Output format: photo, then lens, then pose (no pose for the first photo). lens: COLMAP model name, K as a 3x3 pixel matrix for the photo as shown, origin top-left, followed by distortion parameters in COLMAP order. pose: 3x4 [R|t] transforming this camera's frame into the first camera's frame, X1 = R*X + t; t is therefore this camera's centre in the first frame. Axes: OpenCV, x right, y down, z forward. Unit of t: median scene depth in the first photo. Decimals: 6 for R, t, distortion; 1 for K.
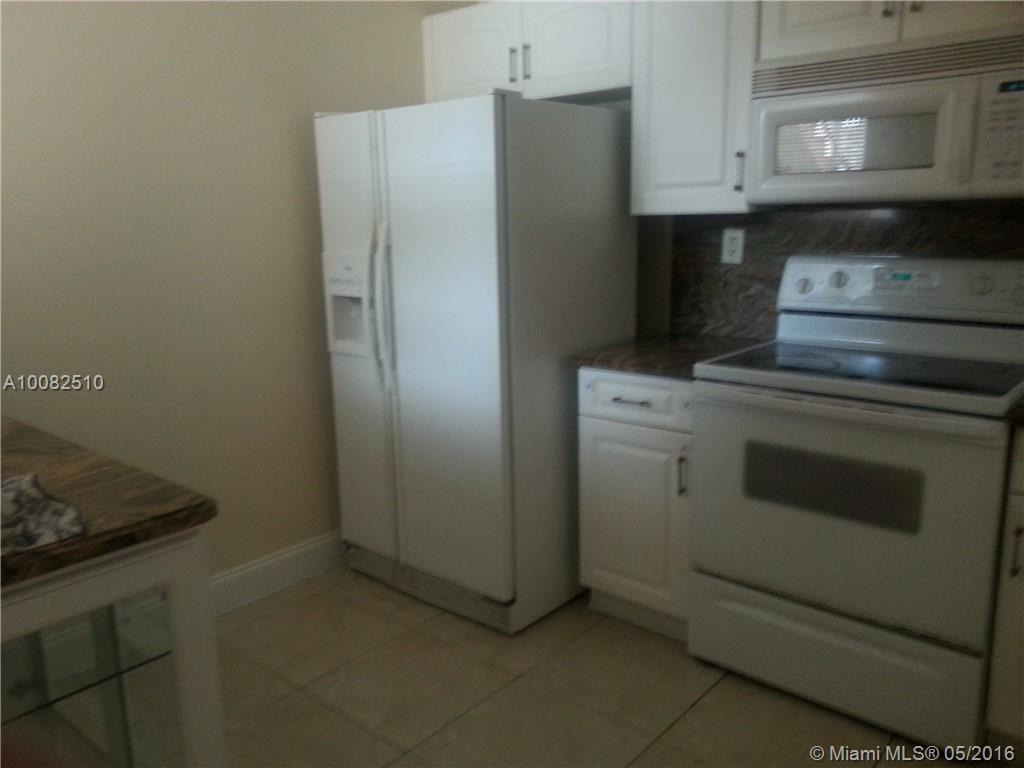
lens RADIAL K [[787.6, 0, 512.0], [0, 787.6, 384.0], [0, 0, 1]] dist [0.058947, -0.076193]
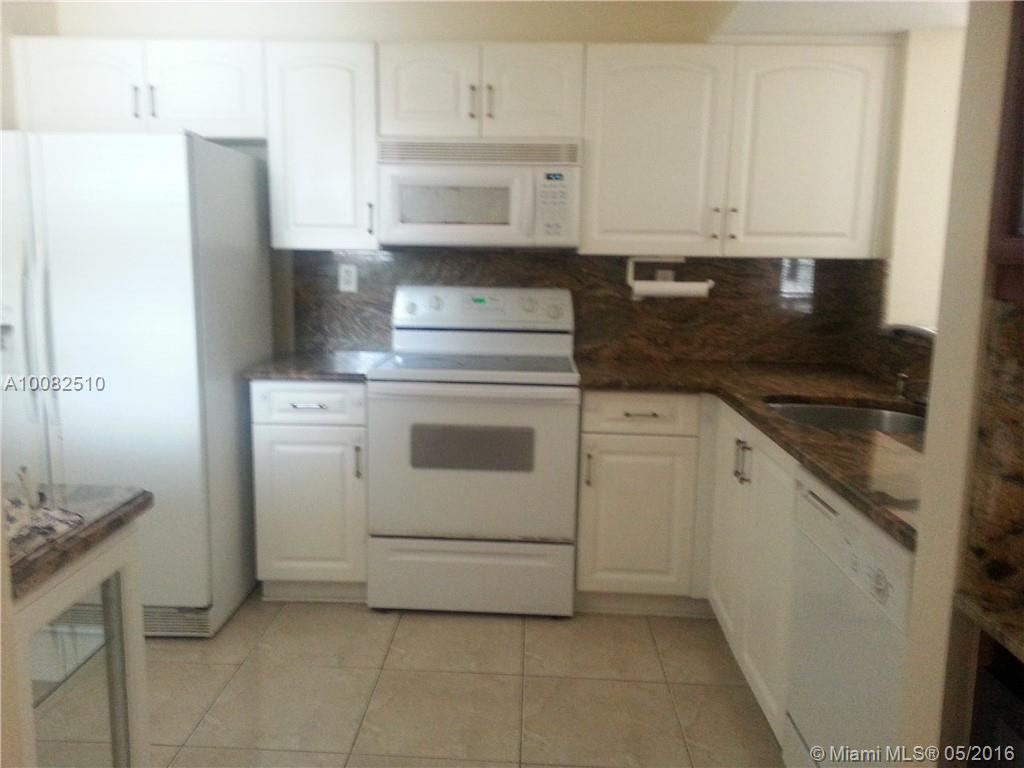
lens RADIAL K [[800.6, 0, 493.7], [0, 800.6, 393.3], [0, 0, 1]] dist [0.051249, -0.094073]
pose [[0.783025, -0.076591, 0.617256, -0.360745], [0.100039, 0.994978, -0.003445, 0.033833], [-0.613892, 0.064447, 0.786755, -0.110067]]
